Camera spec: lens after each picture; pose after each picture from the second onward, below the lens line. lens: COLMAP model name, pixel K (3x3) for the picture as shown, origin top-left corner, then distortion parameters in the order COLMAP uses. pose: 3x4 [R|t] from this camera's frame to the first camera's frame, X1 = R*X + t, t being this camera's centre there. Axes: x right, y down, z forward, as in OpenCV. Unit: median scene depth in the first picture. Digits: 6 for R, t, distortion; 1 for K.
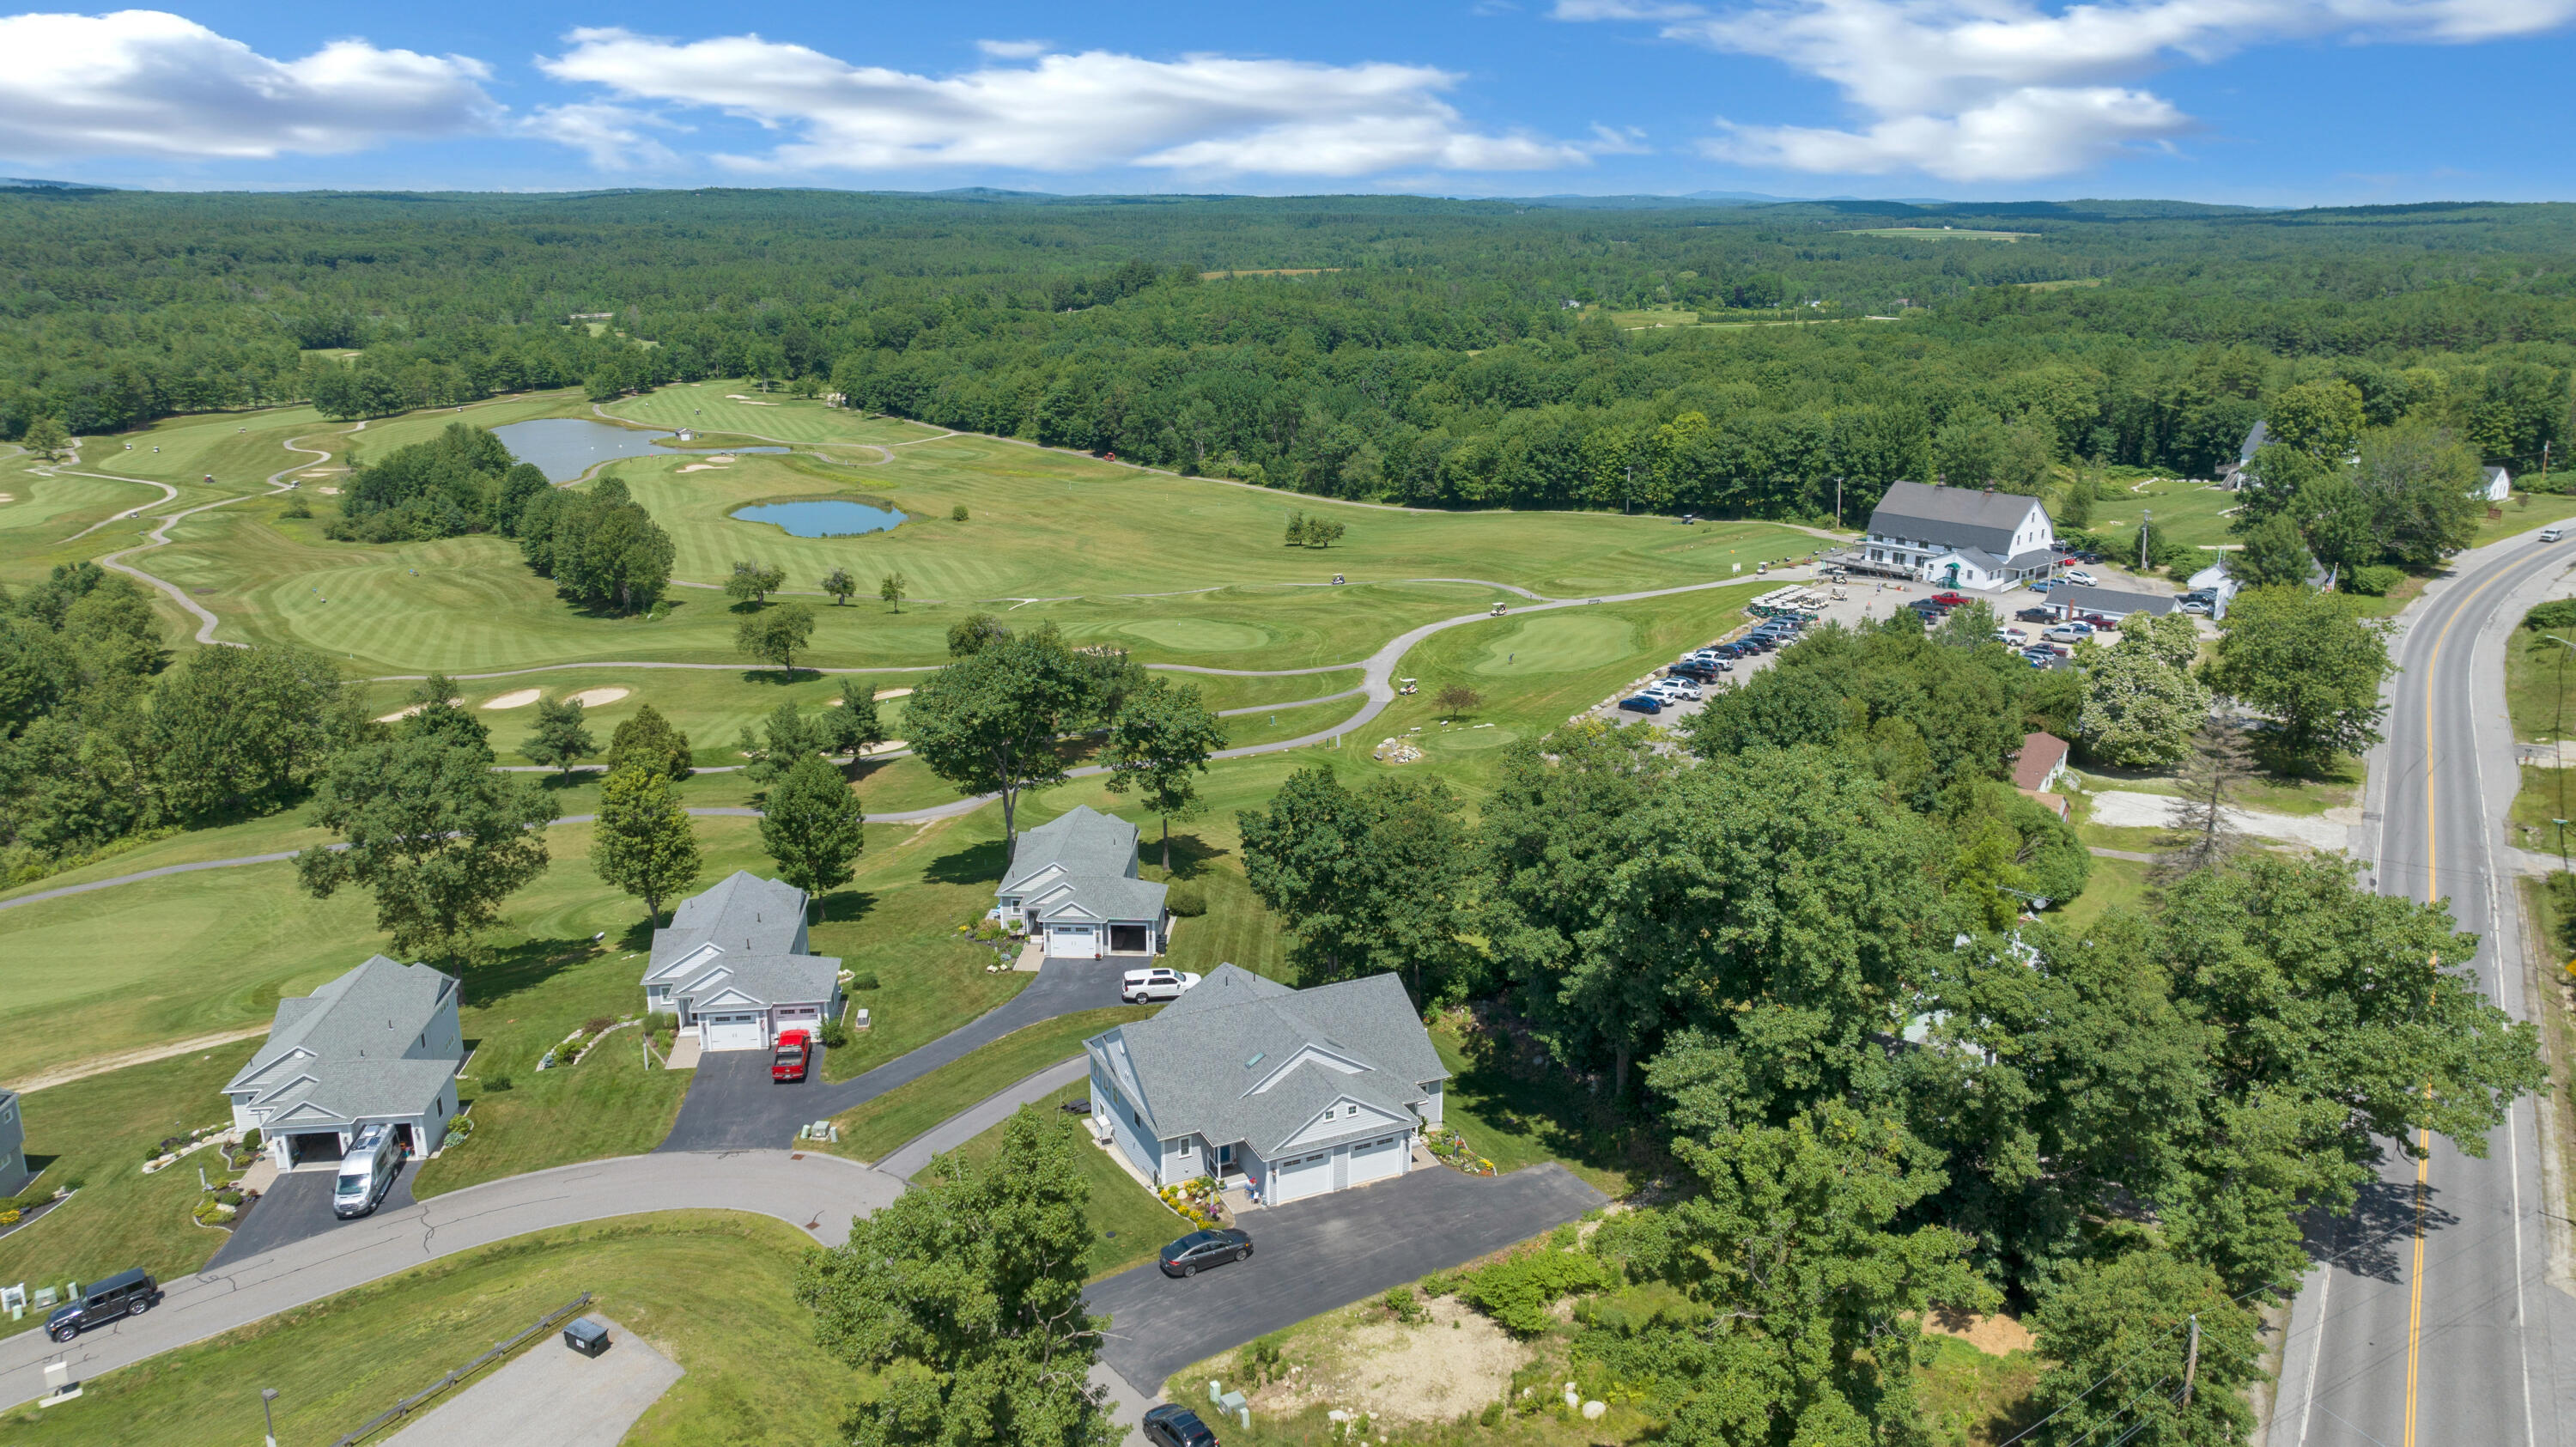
lens RADIAL K [[1813.8, 0, 1289.6], [0, 1813.8, 713.1], [0, 0, 1]] dist [-0.022525, 0.007150]
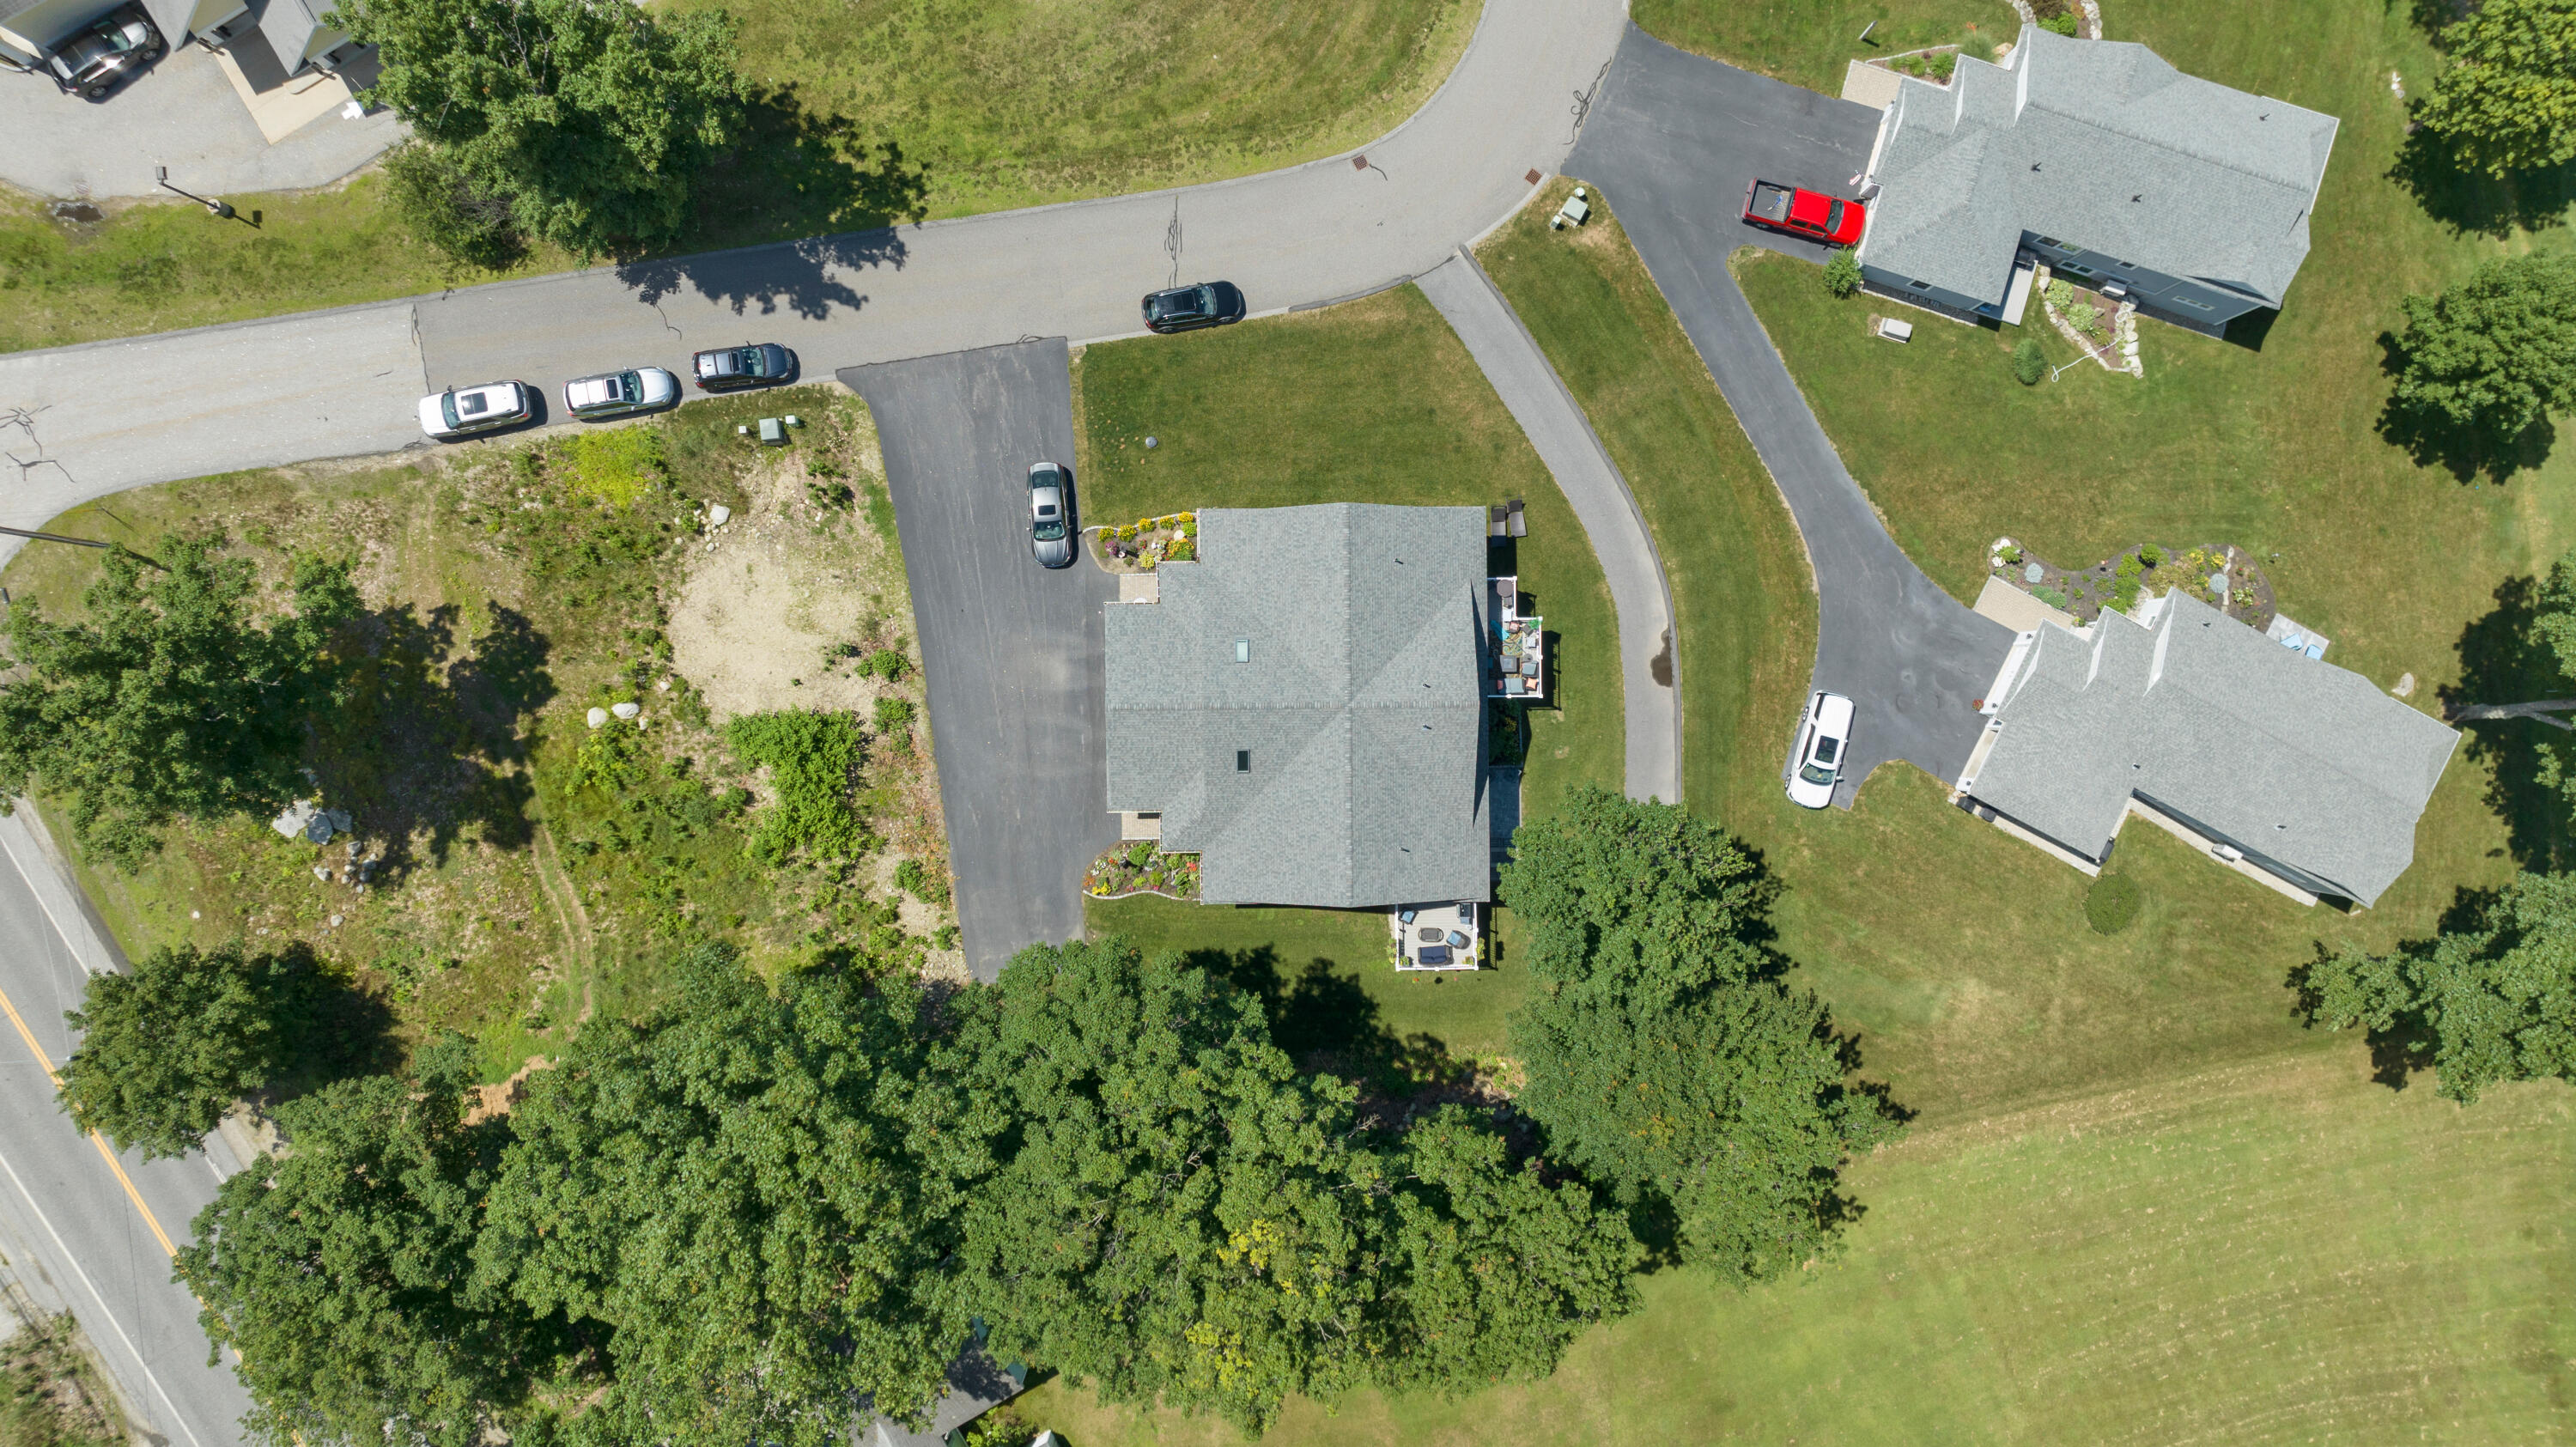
lens RADIAL K [[1813.8, 0, 1289.6], [0, 1813.8, 713.1], [0, 0, 1]] dist [-0.022525, 0.007150]
pose [[-0.408443, 0.912285, 0.030183, -0.014608], [-0.235348, -0.137203, 0.962178, -0.293208], [0.881921, 0.385892, 0.270744, 0.407722]]
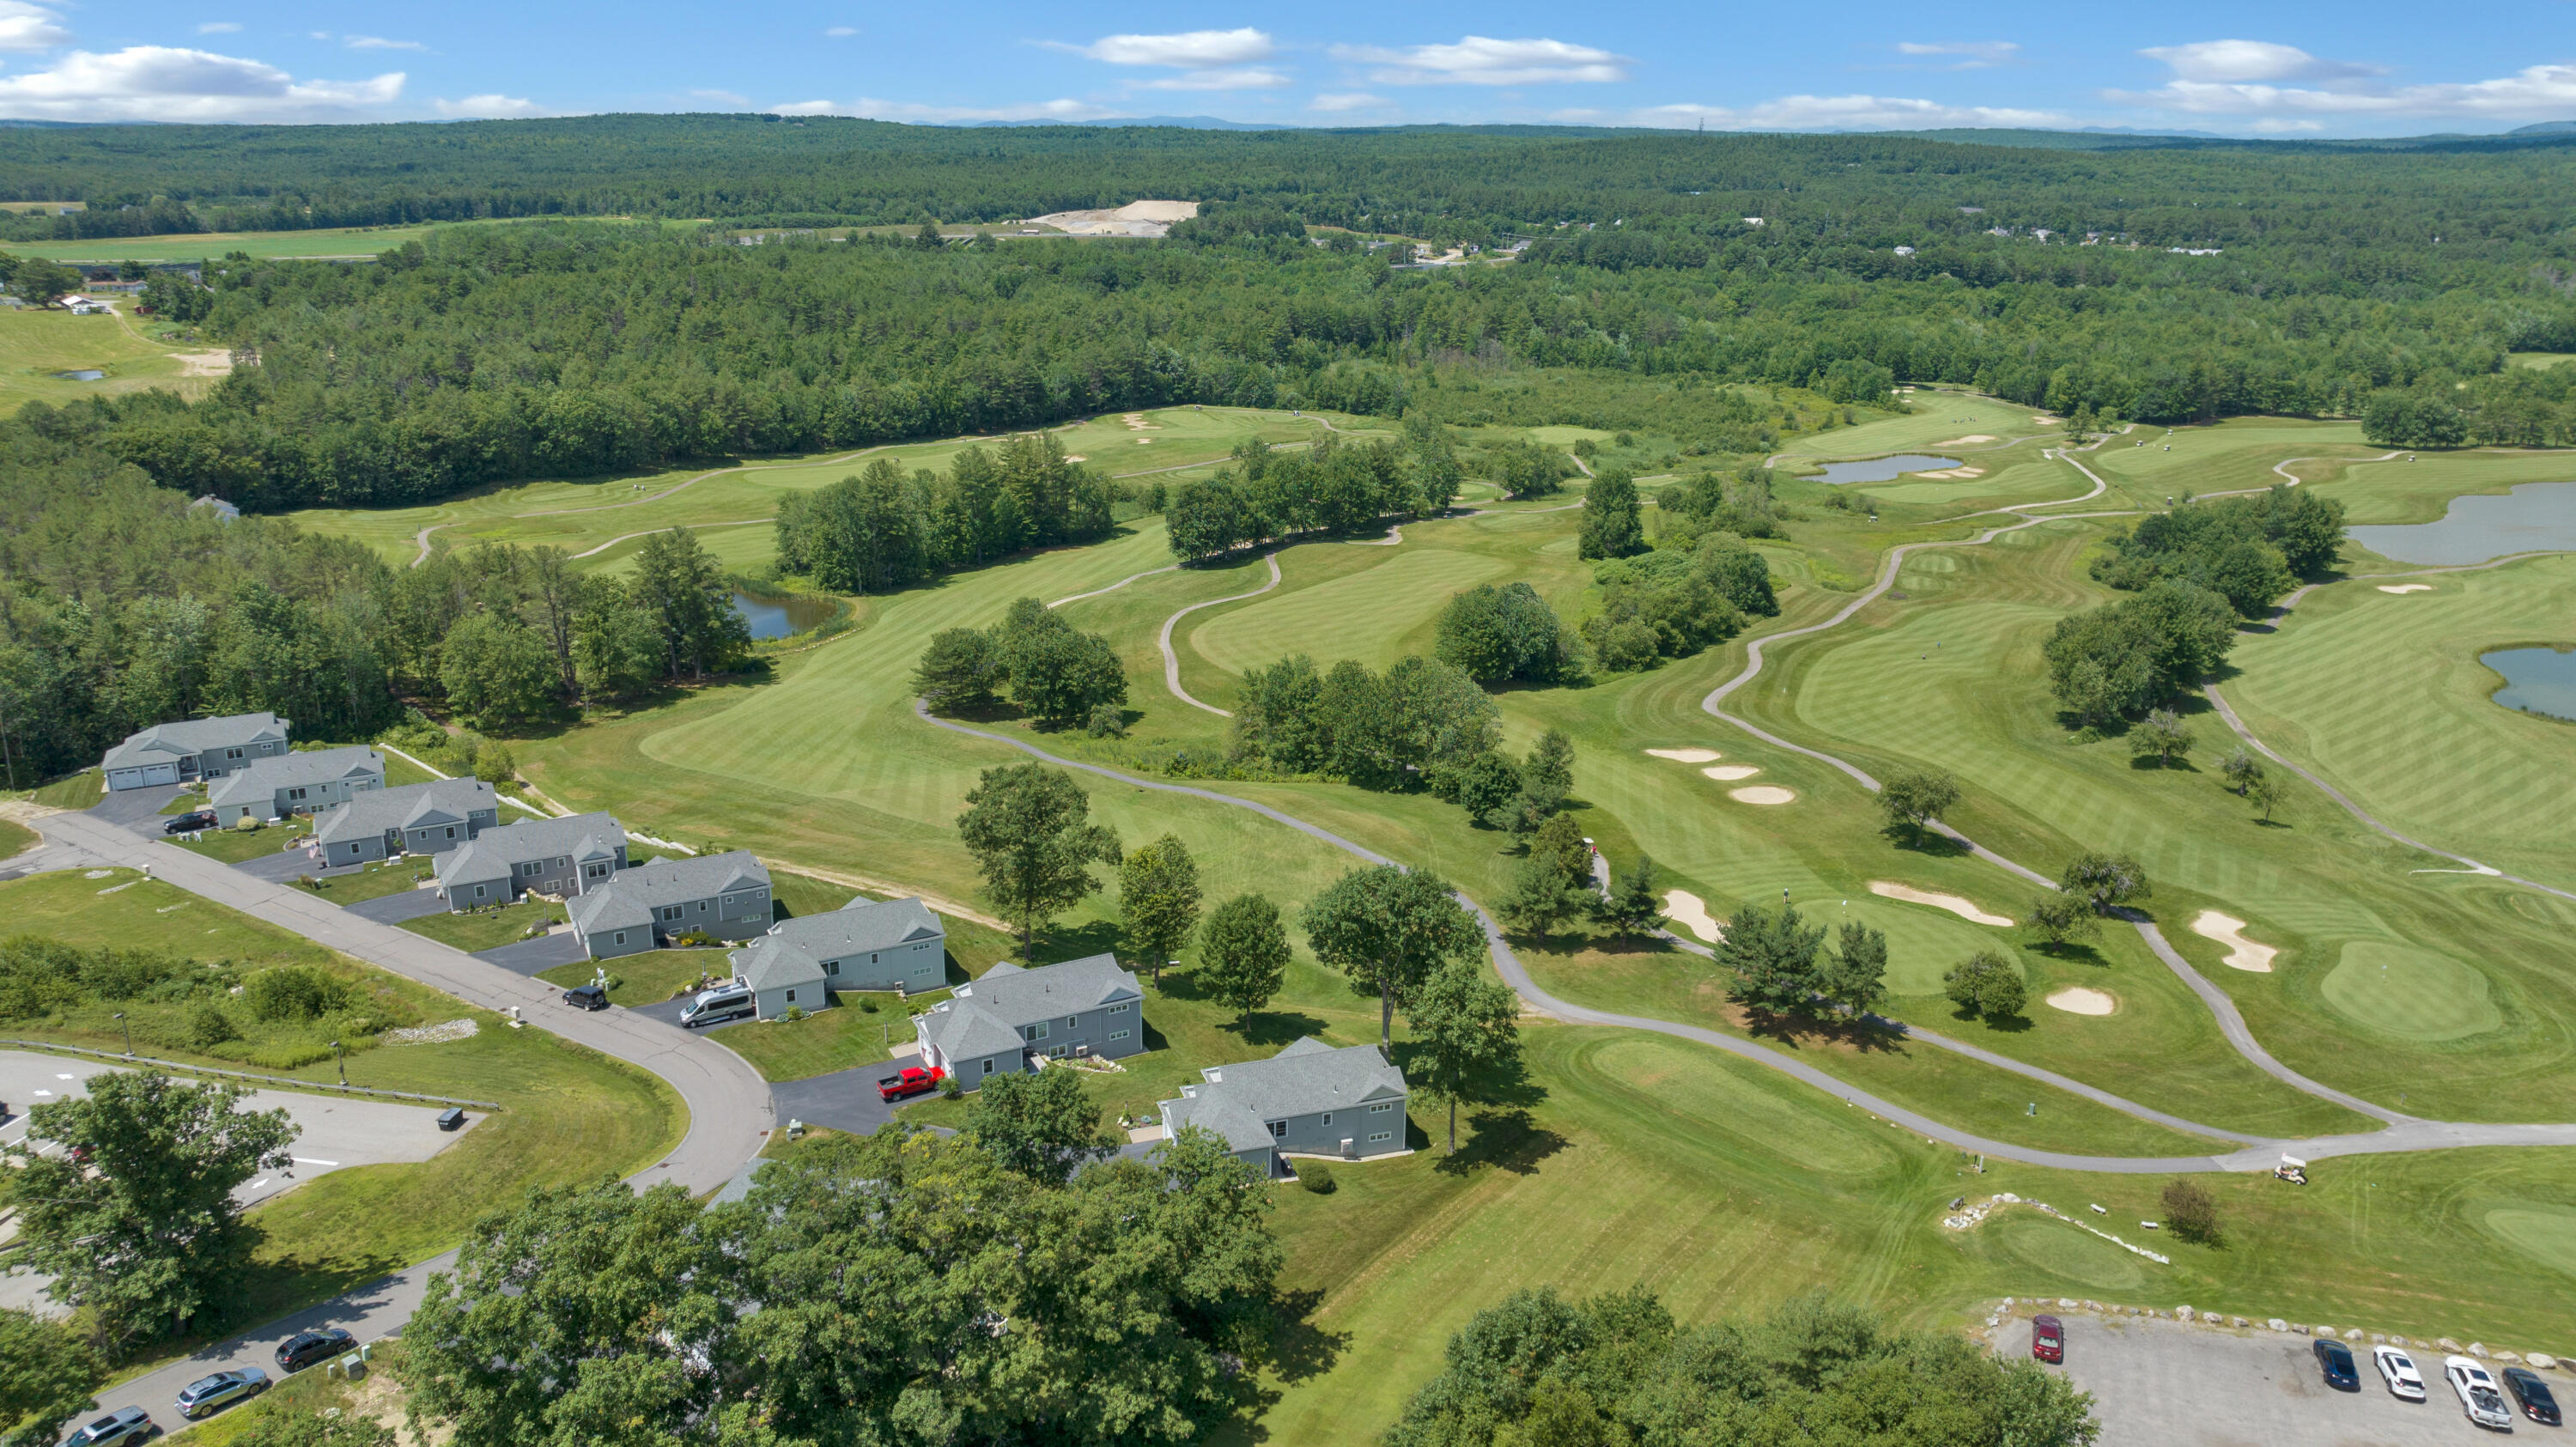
lens RADIAL K [[1813.8, 0, 1289.6], [0, 1813.8, 713.1], [0, 0, 1]] dist [-0.022525, 0.007150]
pose [[0.348150, 0.288810, -0.891841, 0.535336], [-0.262524, 0.943330, 0.203002, -0.235872], [0.899929, 0.163455, 0.404240, 0.395231]]
